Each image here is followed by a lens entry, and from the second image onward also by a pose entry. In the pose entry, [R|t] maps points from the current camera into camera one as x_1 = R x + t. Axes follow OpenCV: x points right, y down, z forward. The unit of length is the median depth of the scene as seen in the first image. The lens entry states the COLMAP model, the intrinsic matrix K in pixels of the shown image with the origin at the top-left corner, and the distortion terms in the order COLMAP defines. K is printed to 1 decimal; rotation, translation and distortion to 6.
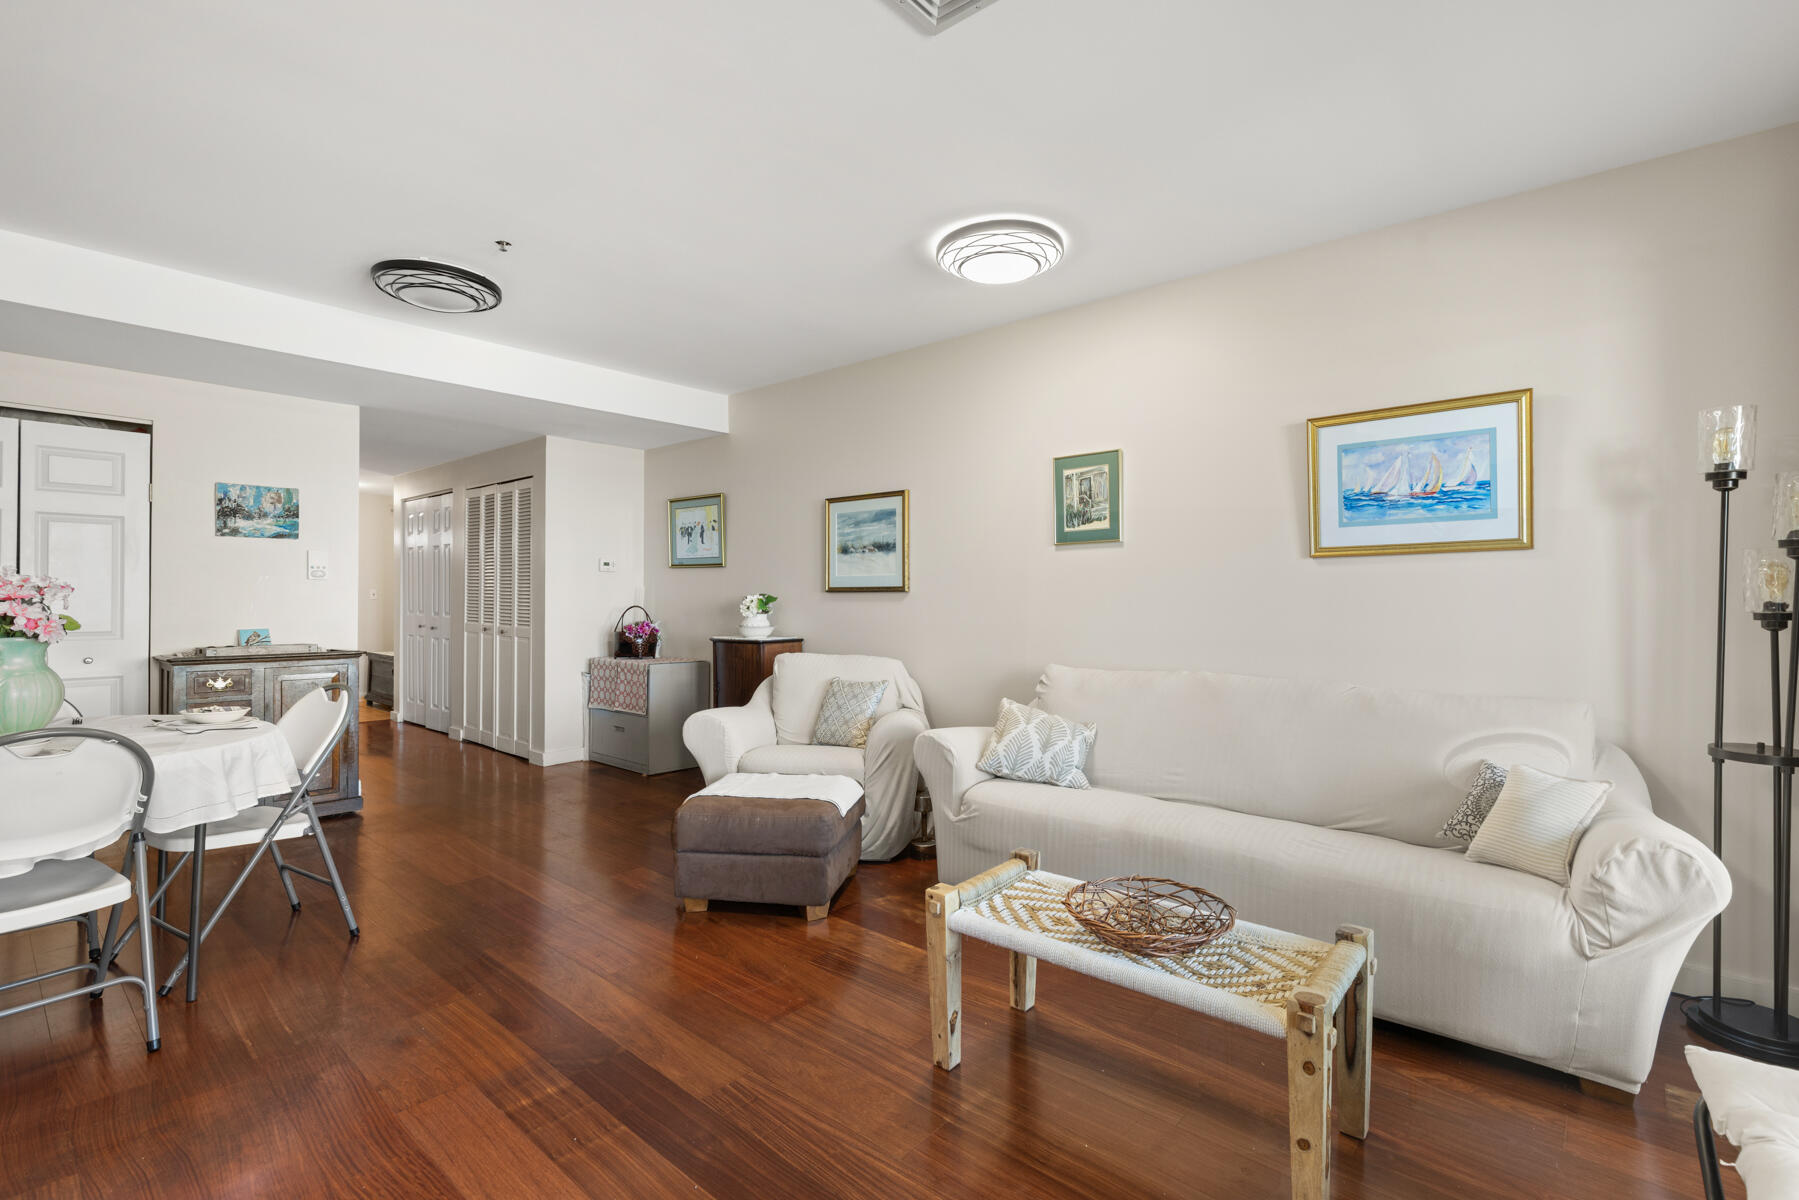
lens RADIAL K [[825.4, 0, 915.4], [0, 825.4, 594.0], [0, 0, 1]] dist [0.002194, -0.000203]
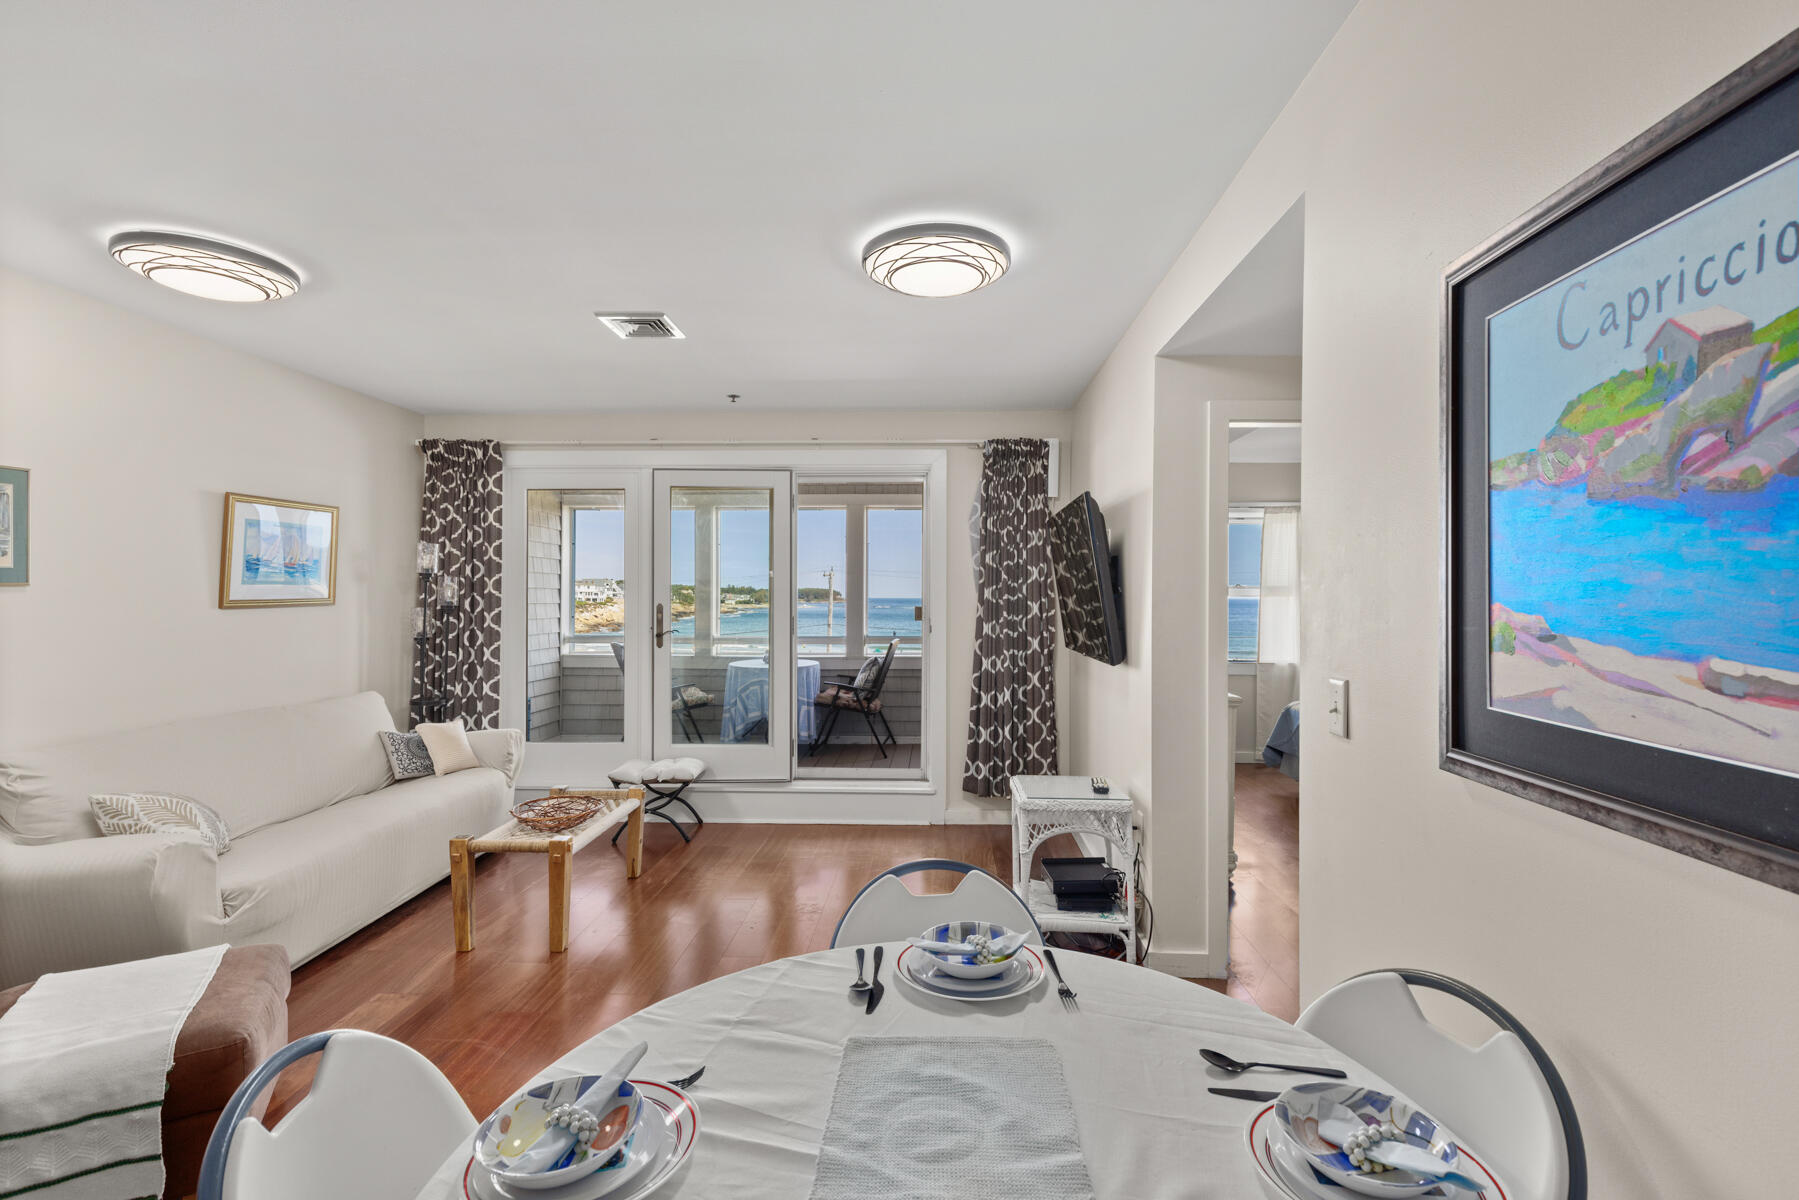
lens RADIAL K [[825.4, 0, 915.4], [0, 825.4, 594.0], [0, 0, 1]] dist [0.002194, -0.000203]
pose [[-0.619325, -0.002584, 0.785131, -0.775426], [-0.006418, 0.999978, -0.001772, -0.050704], [-0.785109, -0.006136, -0.619328, 0.702831]]
